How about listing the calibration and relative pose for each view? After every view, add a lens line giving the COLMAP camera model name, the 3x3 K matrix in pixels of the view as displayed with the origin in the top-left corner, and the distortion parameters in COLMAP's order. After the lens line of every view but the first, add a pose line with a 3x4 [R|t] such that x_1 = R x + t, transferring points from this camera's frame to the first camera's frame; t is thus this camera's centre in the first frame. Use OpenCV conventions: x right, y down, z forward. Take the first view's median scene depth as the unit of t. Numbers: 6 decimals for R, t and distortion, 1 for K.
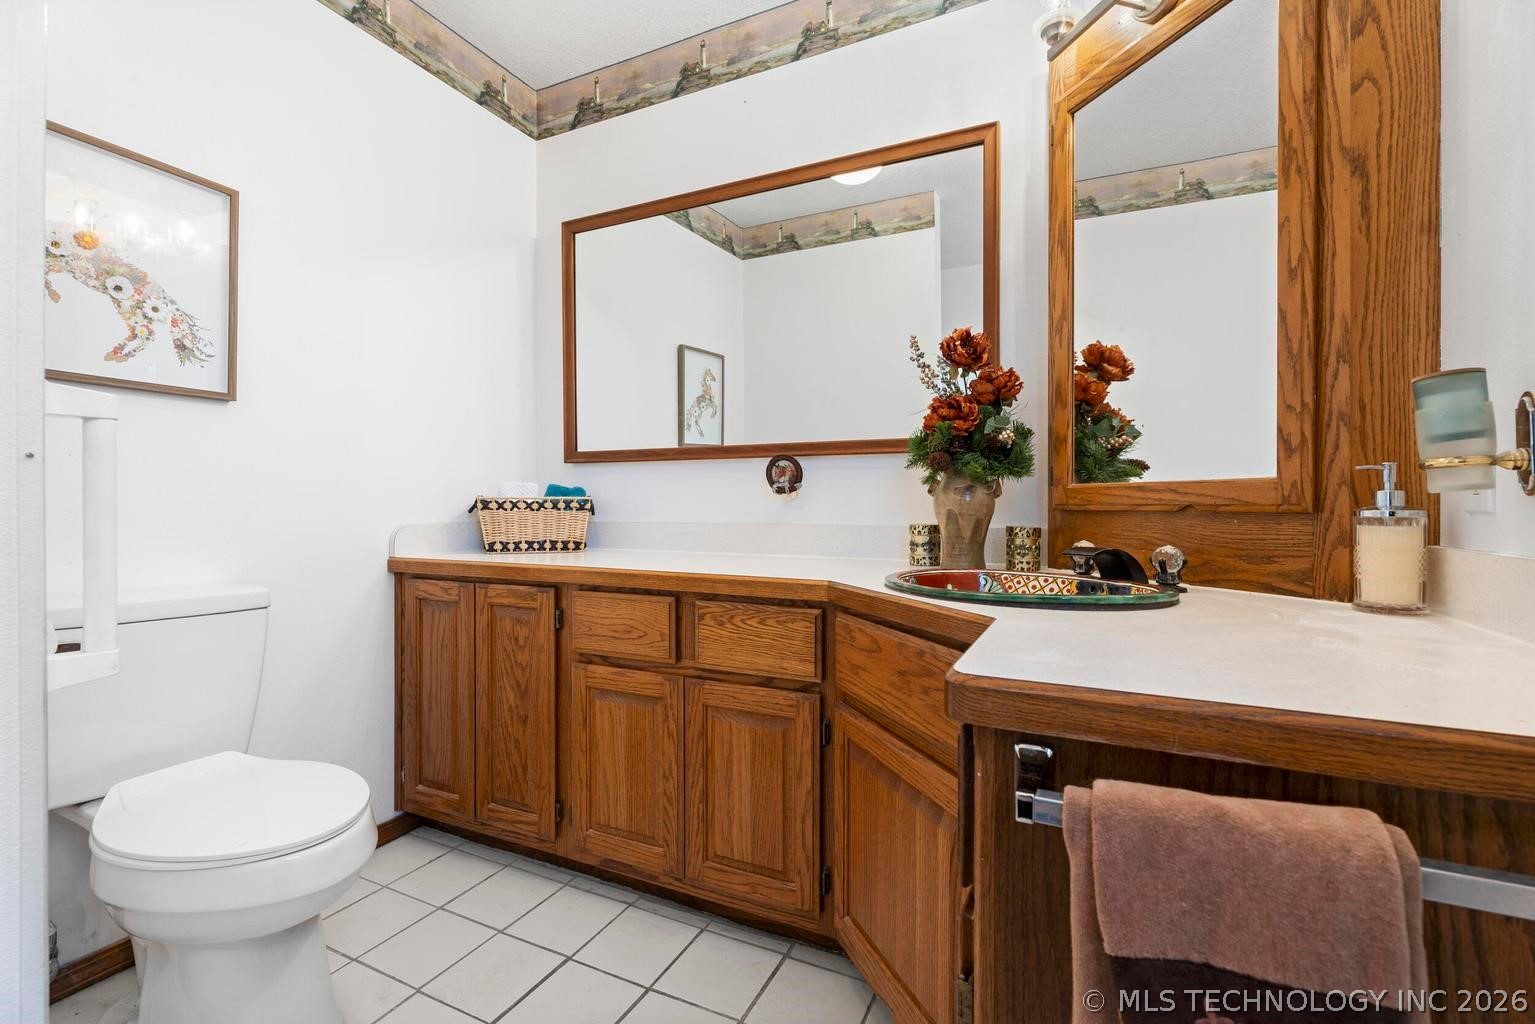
lens RADIAL K [[680.8, 0, 774.8], [0, 680.8, 505.9], [0, 0, 1]] dist [0.003978, -0.002484]
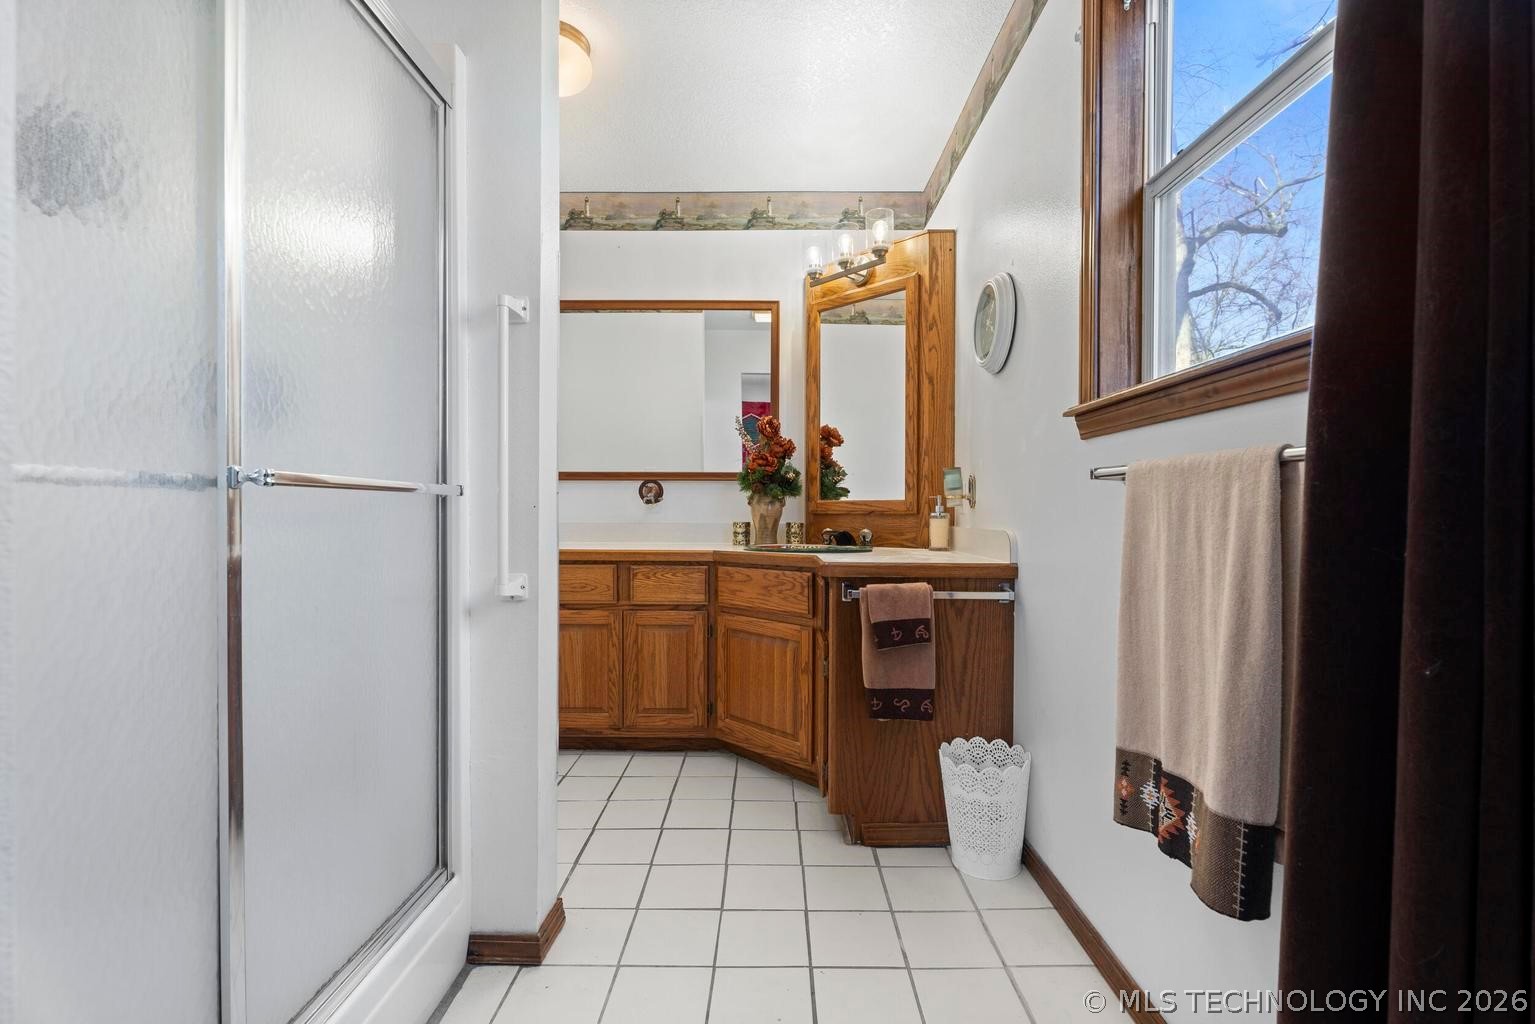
lens RADIAL K [[680.8, 0, 765.9], [0, 680.8, 515.8], [0, 0, 1]] dist [0.003978, -0.002484]
pose [[0.903980, -0.001021, 0.427575, -0.556709], [-0.001064, 0.999989, 0.004638, 0.003406], [-0.427574, -0.004648, 0.903968, -0.729990]]
